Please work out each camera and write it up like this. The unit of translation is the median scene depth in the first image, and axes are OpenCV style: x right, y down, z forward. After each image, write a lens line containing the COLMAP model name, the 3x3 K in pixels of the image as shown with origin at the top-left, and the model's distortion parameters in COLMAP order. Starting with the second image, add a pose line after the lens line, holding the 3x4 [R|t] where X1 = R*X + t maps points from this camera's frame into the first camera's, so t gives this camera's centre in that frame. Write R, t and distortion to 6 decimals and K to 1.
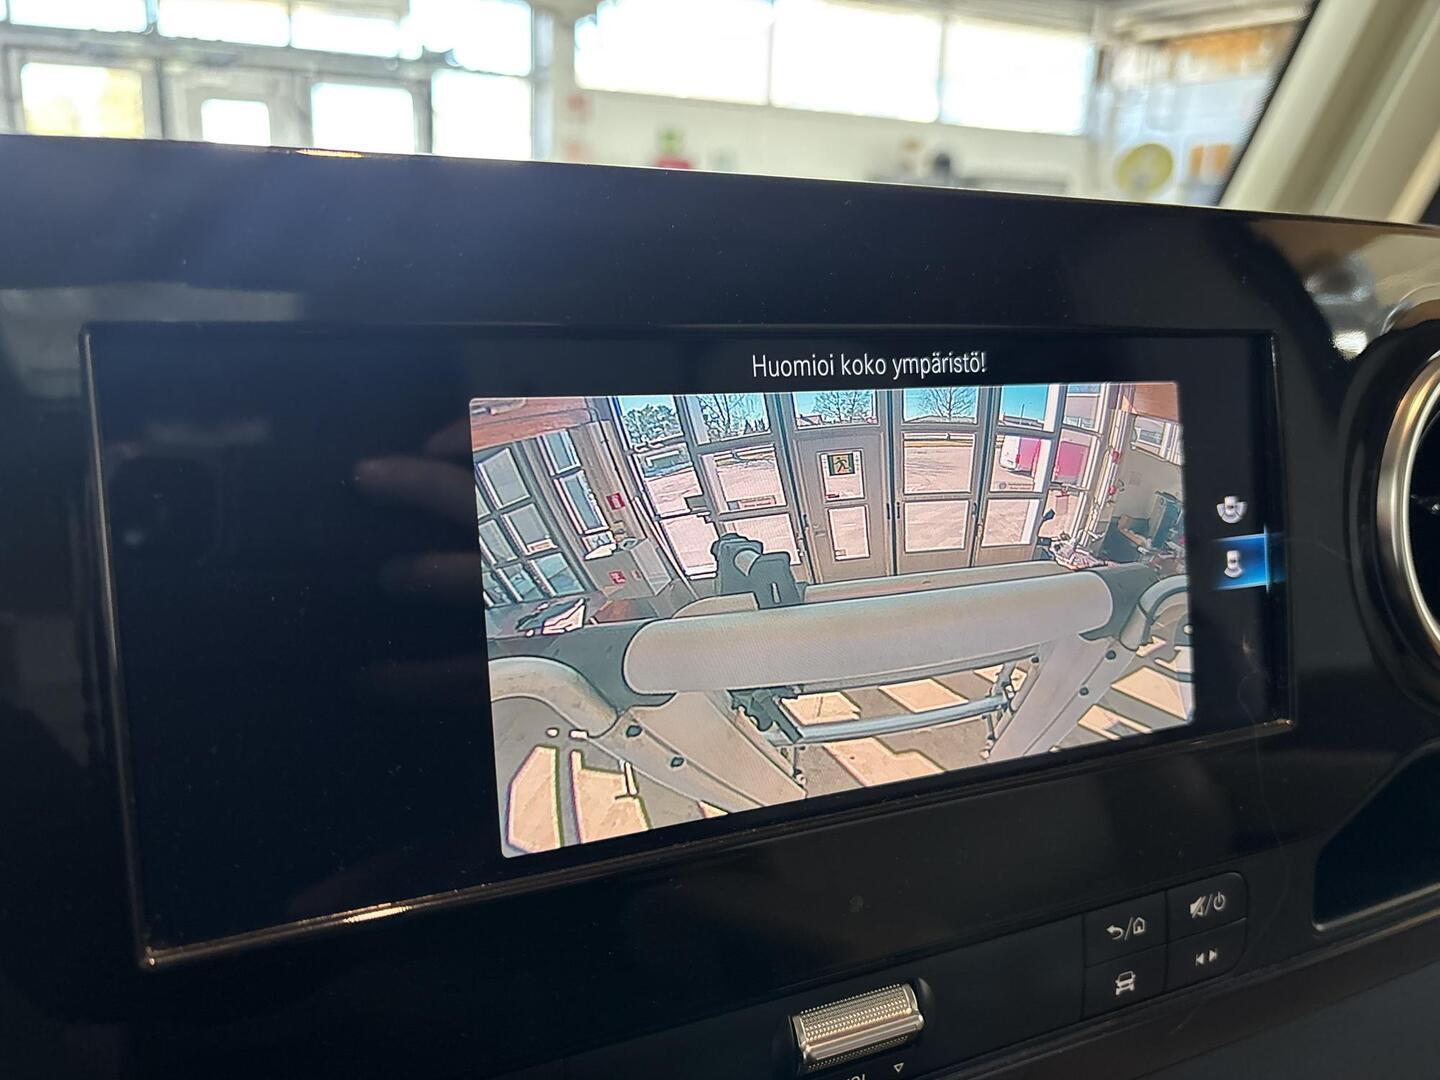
lens RADIAL K [[1128.9, 0, 722.1], [0, 1128.9, 545.6], [0, 0, 1]] dist [-0.007505, -0.004886]
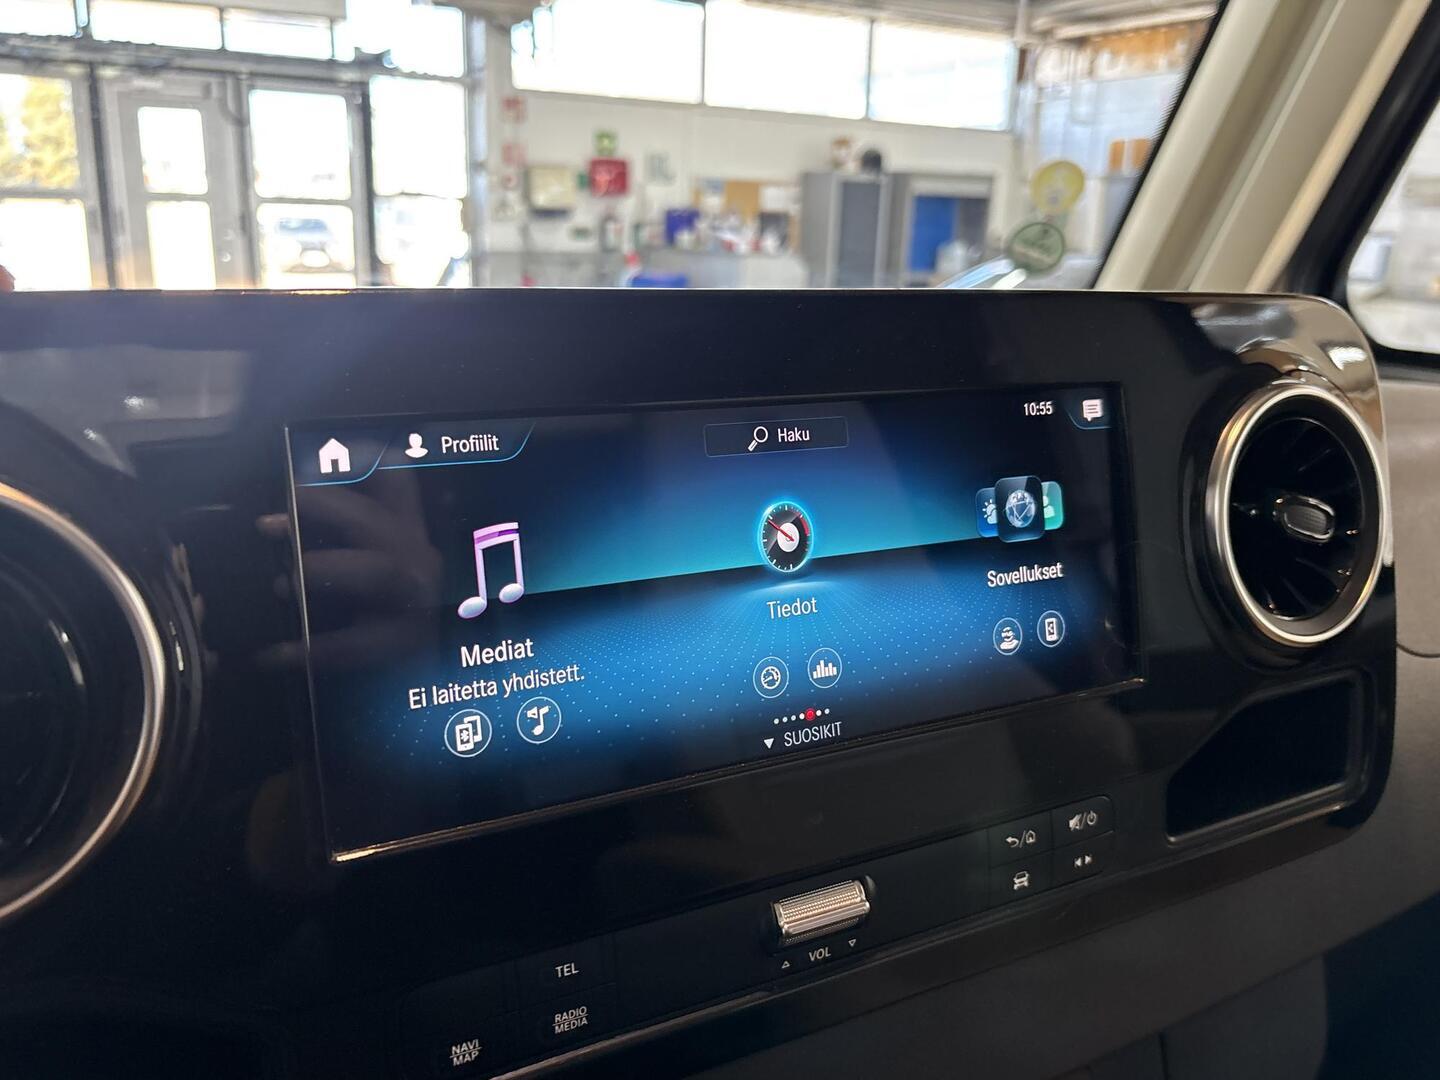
lens RADIAL K [[1120.7, 0, 717.6], [0, 1120.7, 533.5], [0, 0, 1]] dist [-0.003693, -0.001792]
pose [[0.998594, -0.021250, 0.048560, -0.003032], [0.021407, 0.999767, -0.002709, -0.001296], [-0.048491, 0.003745, 0.998817, -0.017161]]
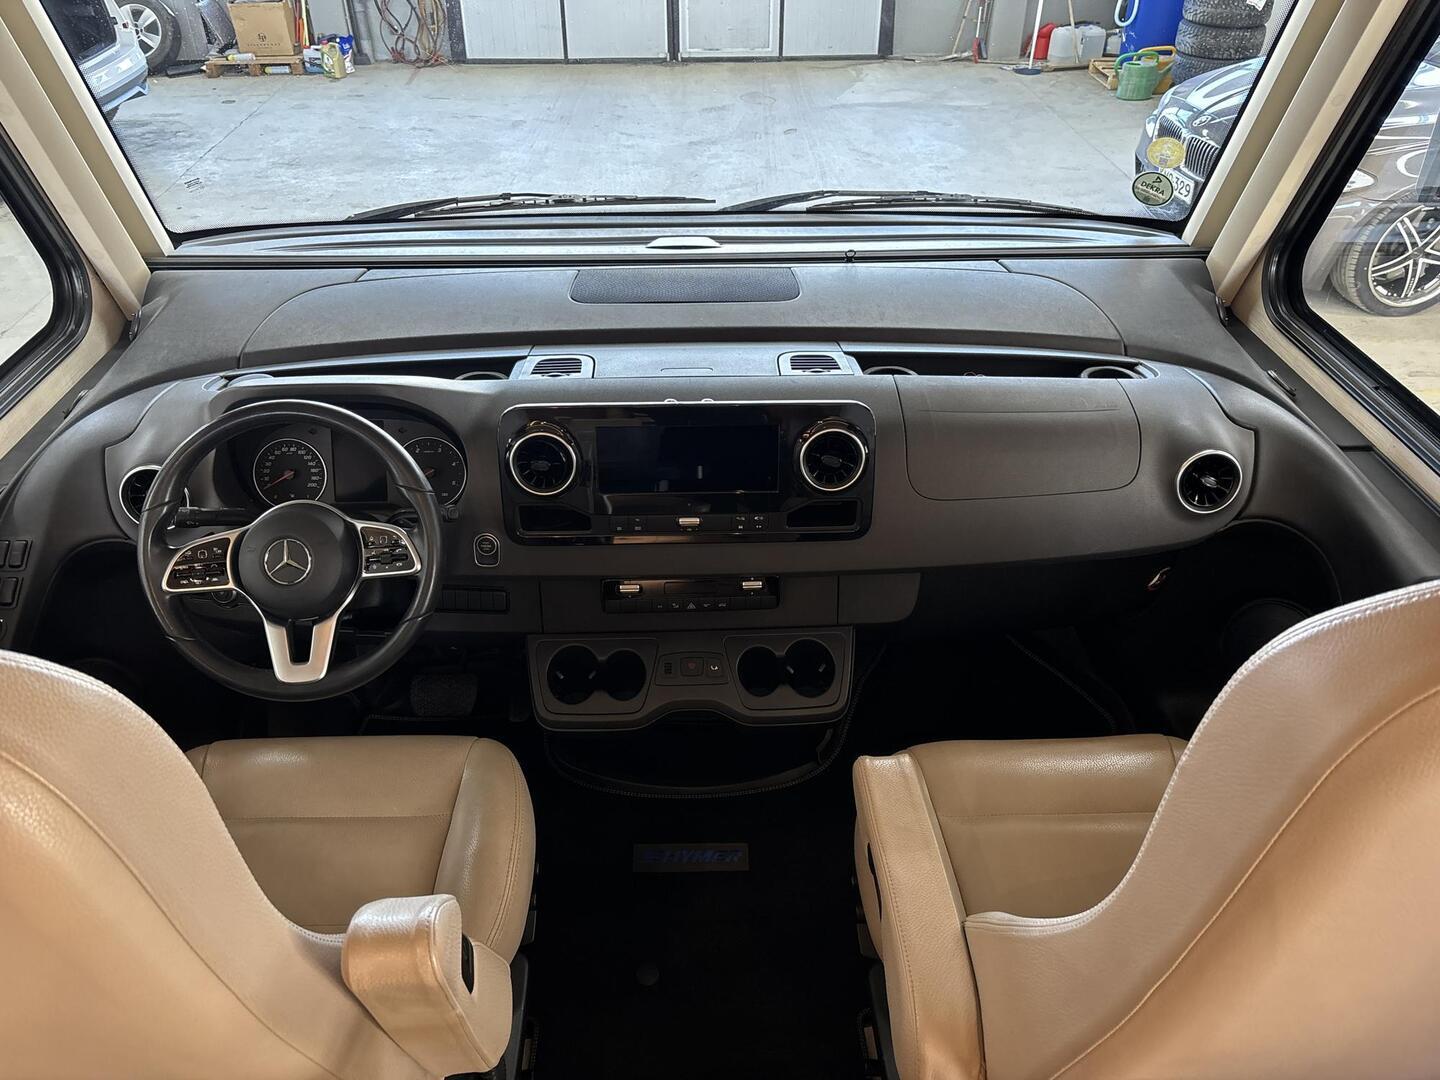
lens RADIAL K [[1100.6, 0, 722.8], [0, 1100.6, 536.7], [0, 0, 1]] dist [0.000541, -0.006466]
pose [[0.917424, 0.193068, -0.347934, 0.137518], [-0.070786, 0.939641, 0.334759, -0.090742], [0.391564, -0.282487, 0.875716, -0.250118]]
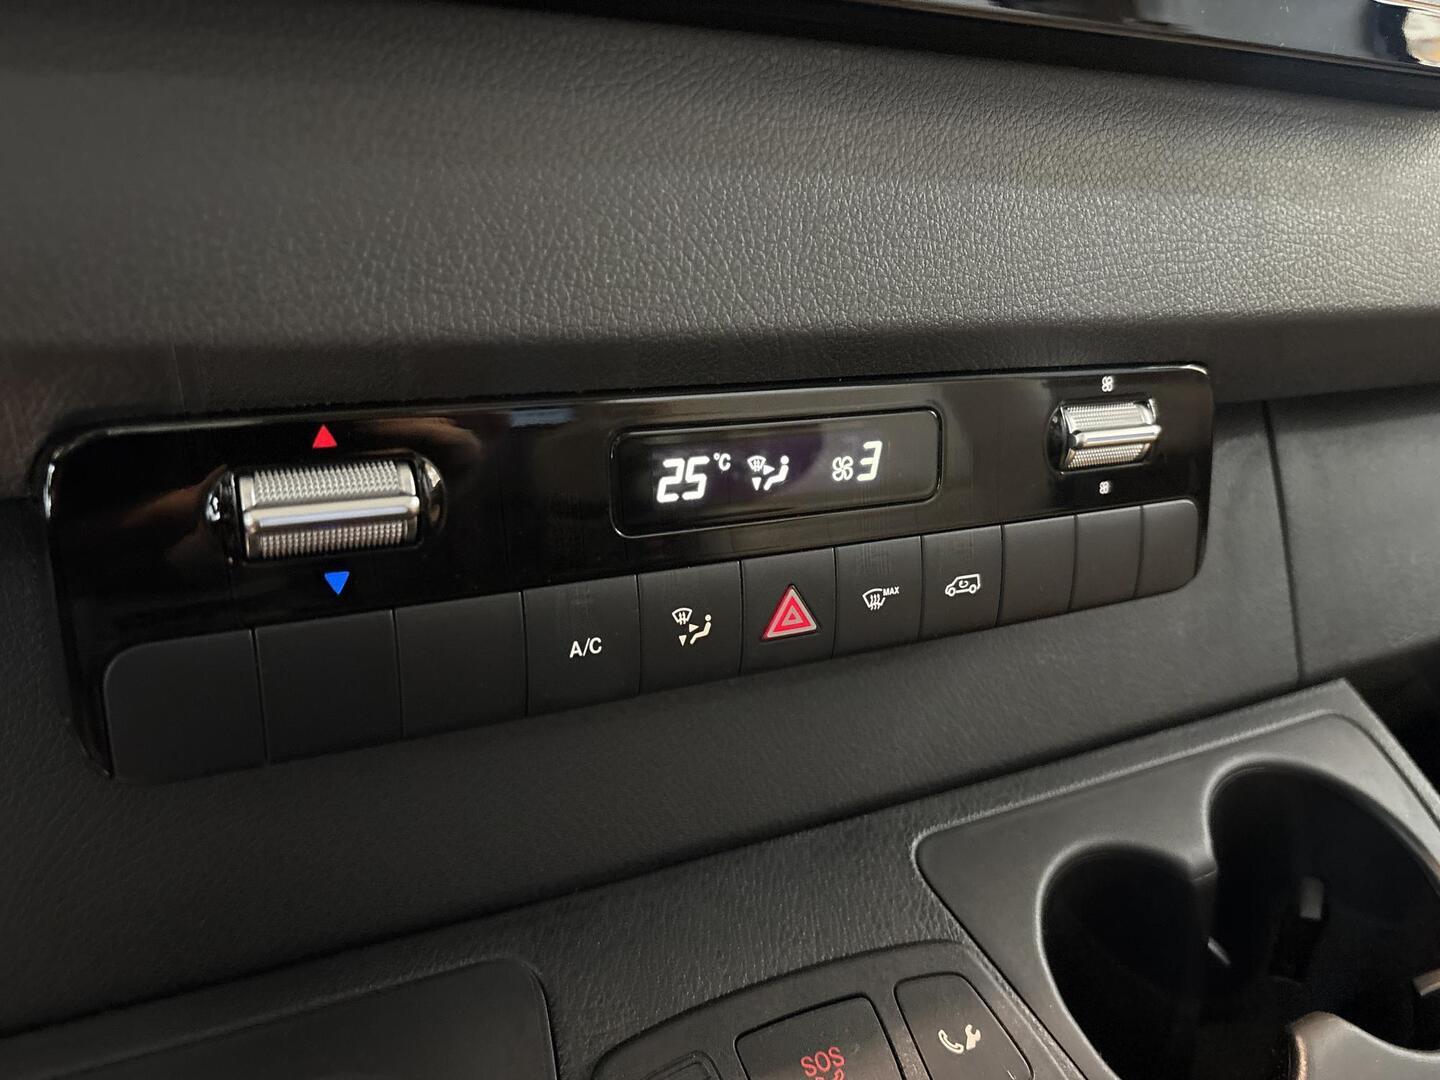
lens RADIAL K [[1128.9, 0, 722.1], [0, 1128.9, 545.6], [0, 0, 1]] dist [-0.007505, -0.004886]
pose [[0.999259, -0.022588, 0.031152, -0.000026], [0.021567, 0.999232, 0.032712, 0.049400], [-0.031867, -0.032016, 0.998979, 0.007376]]
